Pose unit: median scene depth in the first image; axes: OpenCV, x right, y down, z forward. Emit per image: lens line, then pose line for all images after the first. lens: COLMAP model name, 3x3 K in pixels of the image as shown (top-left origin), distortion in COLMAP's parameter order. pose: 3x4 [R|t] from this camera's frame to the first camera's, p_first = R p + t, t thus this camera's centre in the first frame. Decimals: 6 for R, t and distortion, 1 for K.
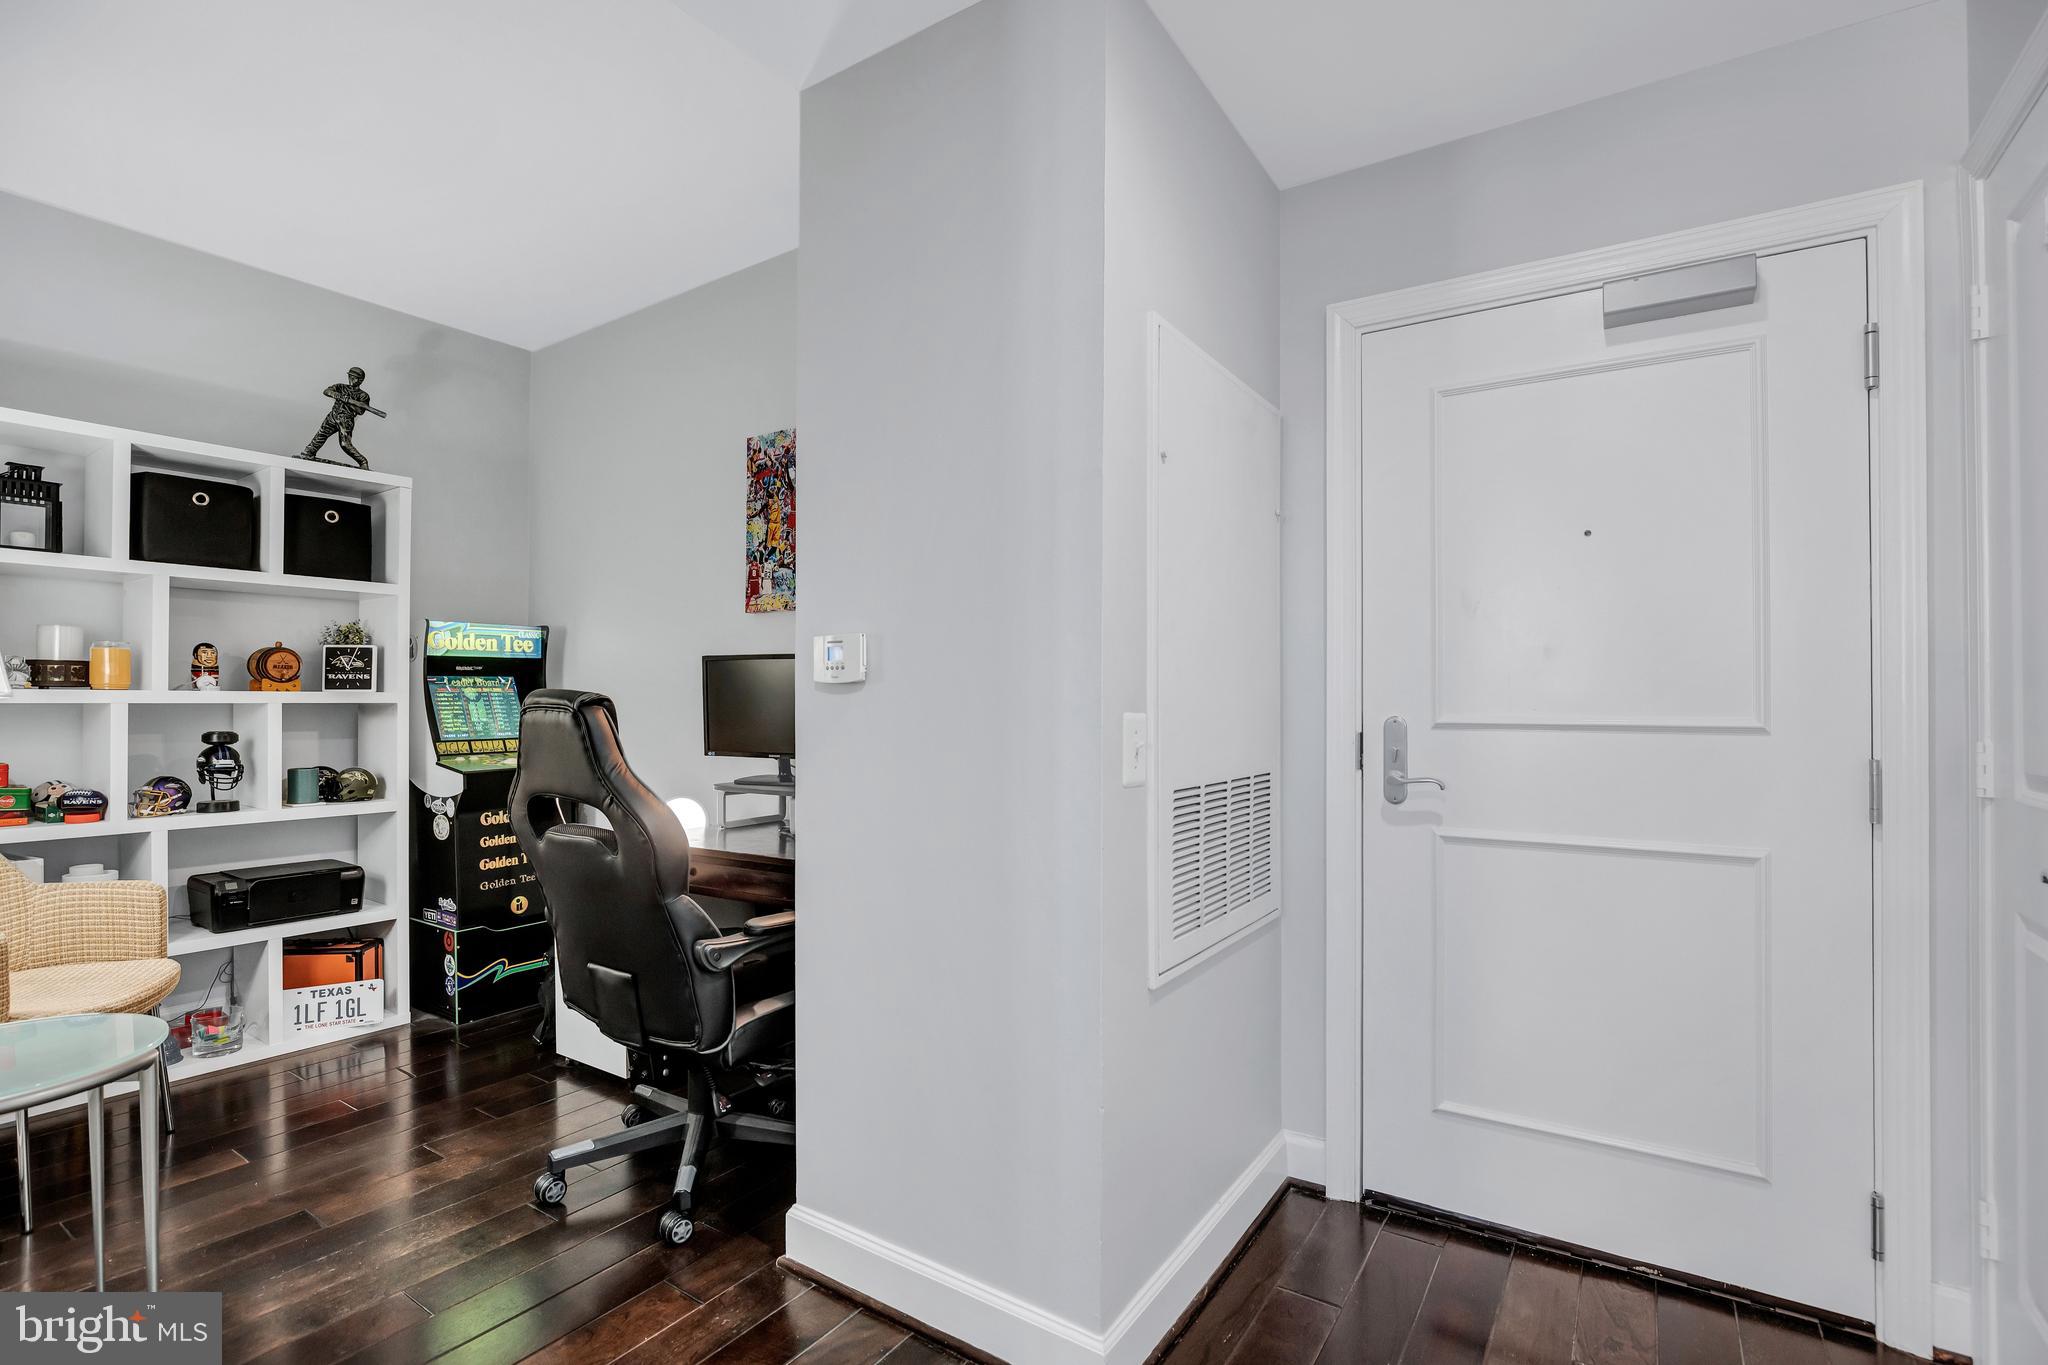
lens RADIAL K [[961.0, 0, 999.4], [0, 961.0, 691.8], [0, 0, 1]] dist [-0.038369, 0.008557]
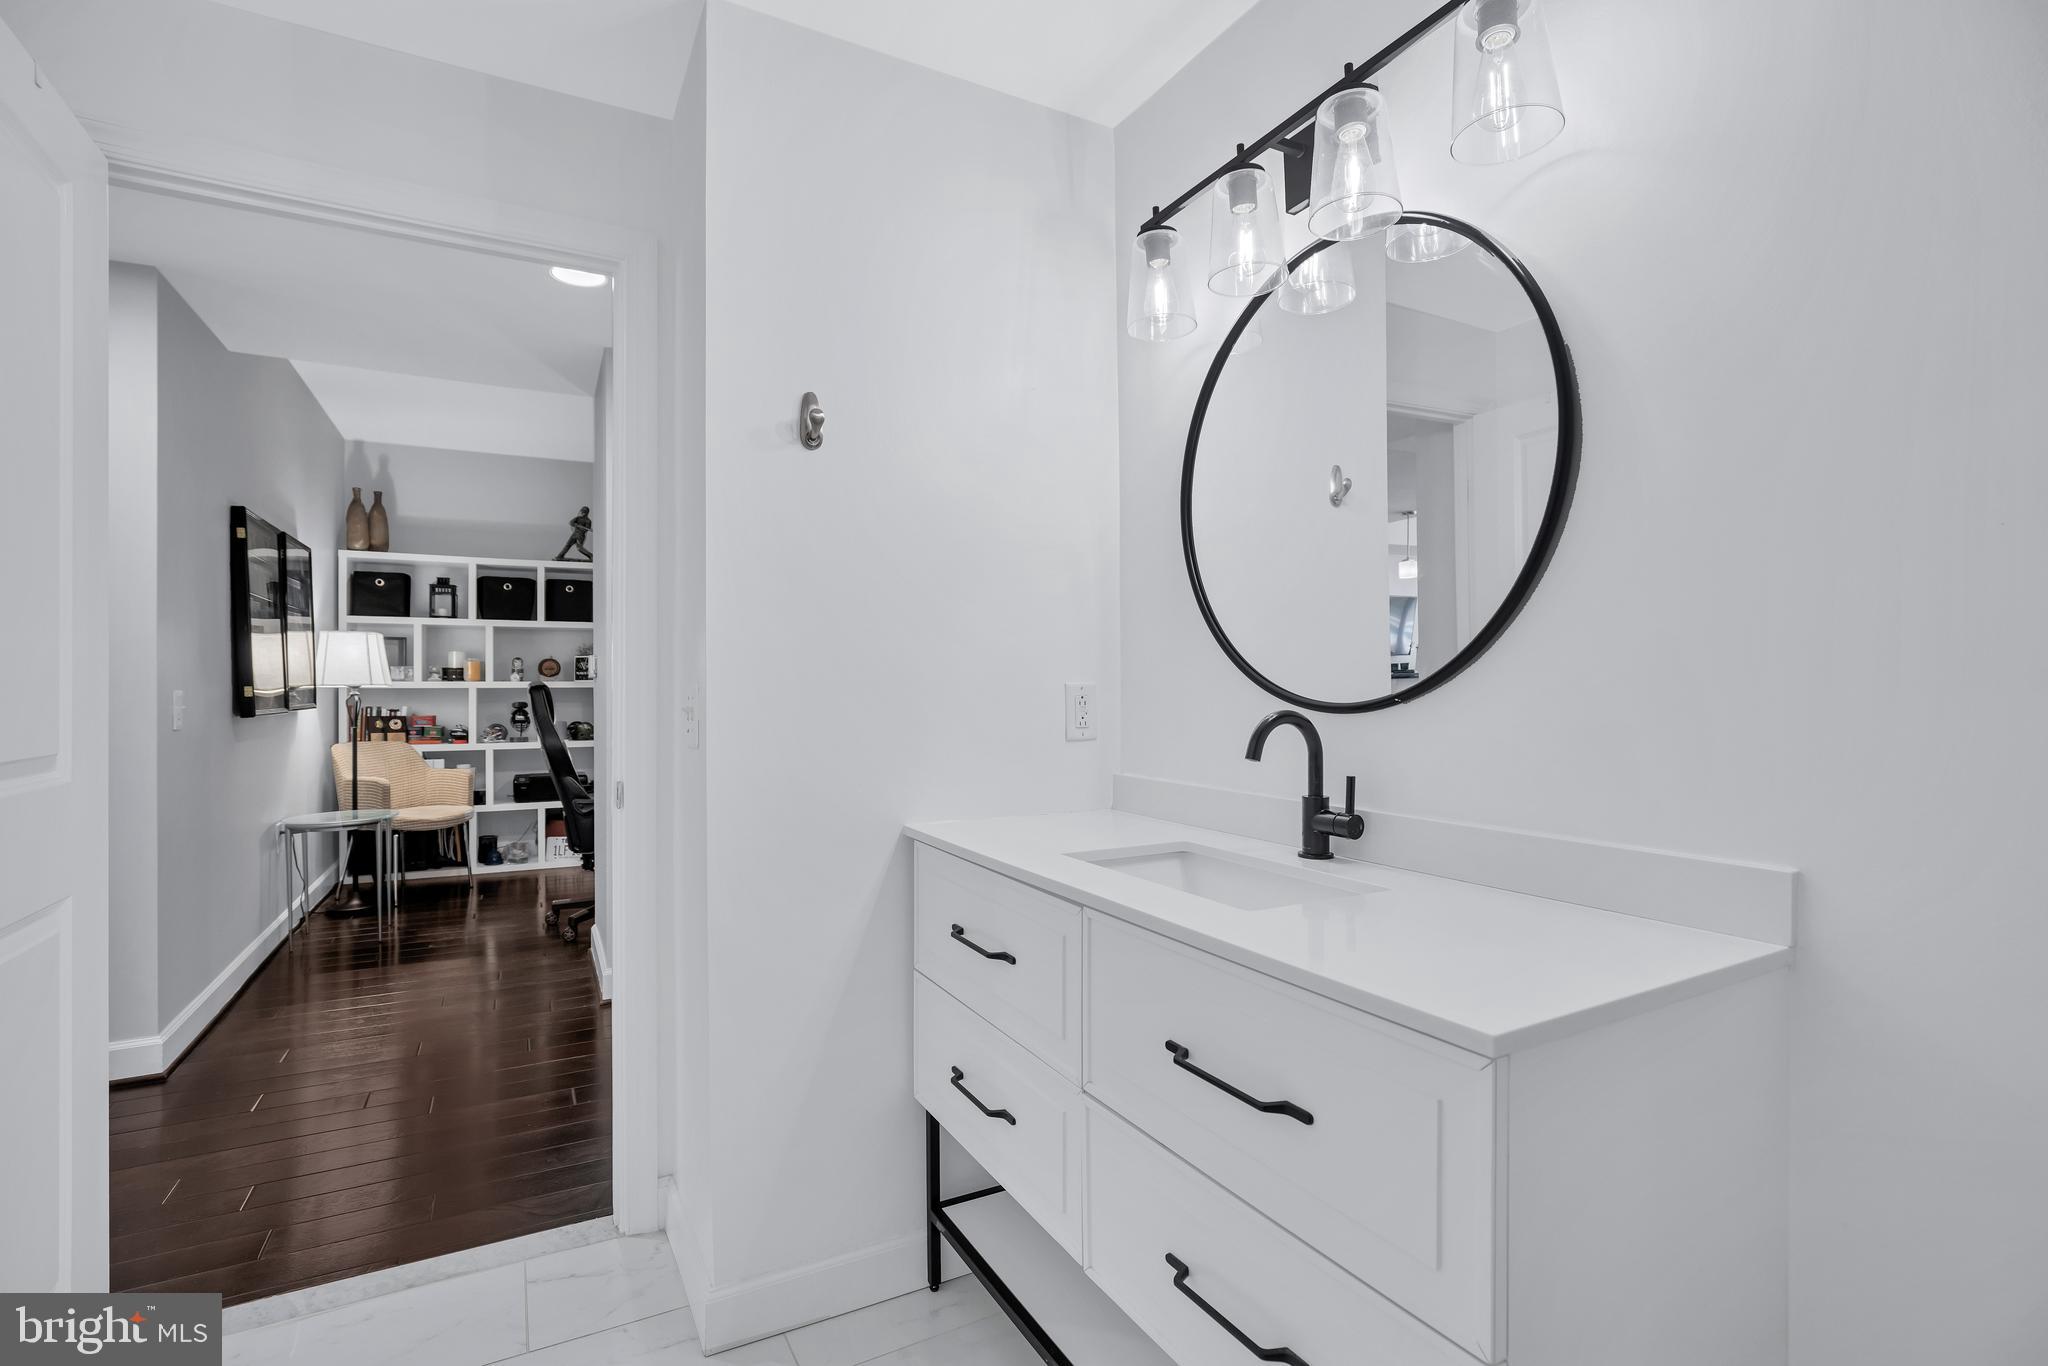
lens RADIAL K [[961.0, 0, 1033.0], [0, 961.0, 677.3], [0, 0, 1]] dist [-0.038369, 0.008557]
pose [[0.854157, -0.015869, -0.519773, 1.177027], [0.011211, 0.999864, -0.012103, 0.027118], [0.519894, 0.004511, 0.854219, -0.159721]]
